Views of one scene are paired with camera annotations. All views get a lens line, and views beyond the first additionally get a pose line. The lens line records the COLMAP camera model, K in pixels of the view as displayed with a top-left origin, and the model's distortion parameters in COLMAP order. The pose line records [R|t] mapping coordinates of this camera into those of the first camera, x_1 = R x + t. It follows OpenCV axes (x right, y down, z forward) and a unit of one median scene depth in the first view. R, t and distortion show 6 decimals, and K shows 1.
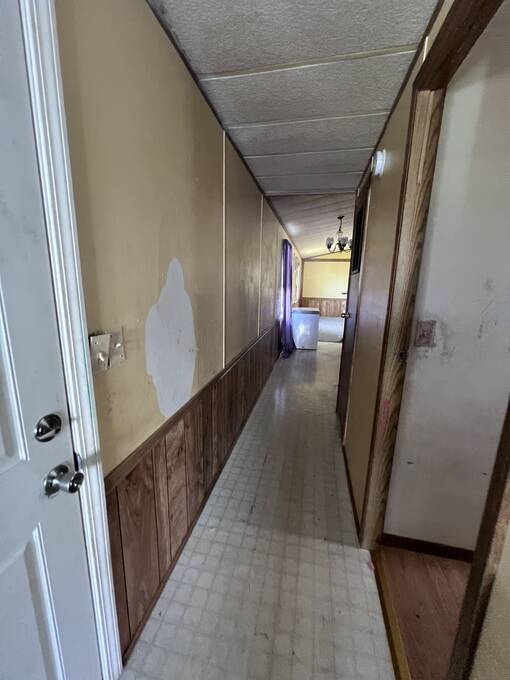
lens RADIAL K [[269.3, 0, 256.4], [0, 269.3, 339.0], [0, 0, 1]] dist [-0.002354, -0.000461]
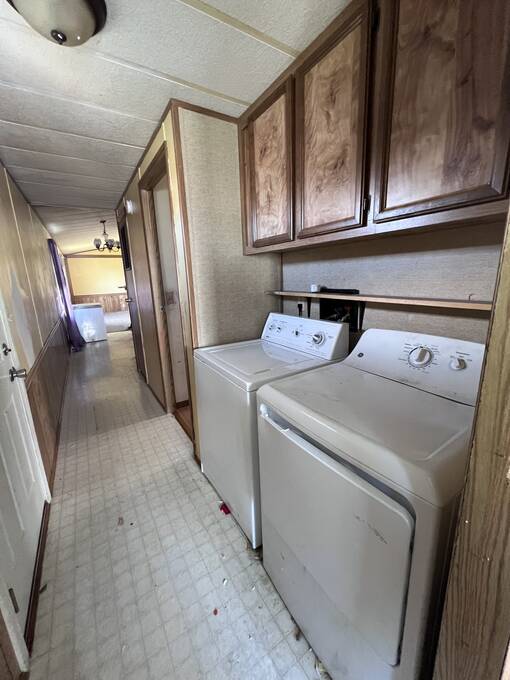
lens RADIAL K [[269.3, 0, 257.1], [0, 269.3, 336.3], [0, 0, 1]] dist [-0.002354, -0.000461]
pose [[0.705255, -0.203588, 0.679093, -0.105858], [0.195664, 0.976572, 0.089568, 0.057200], [-0.681419, 0.069706, 0.728567, -0.263843]]
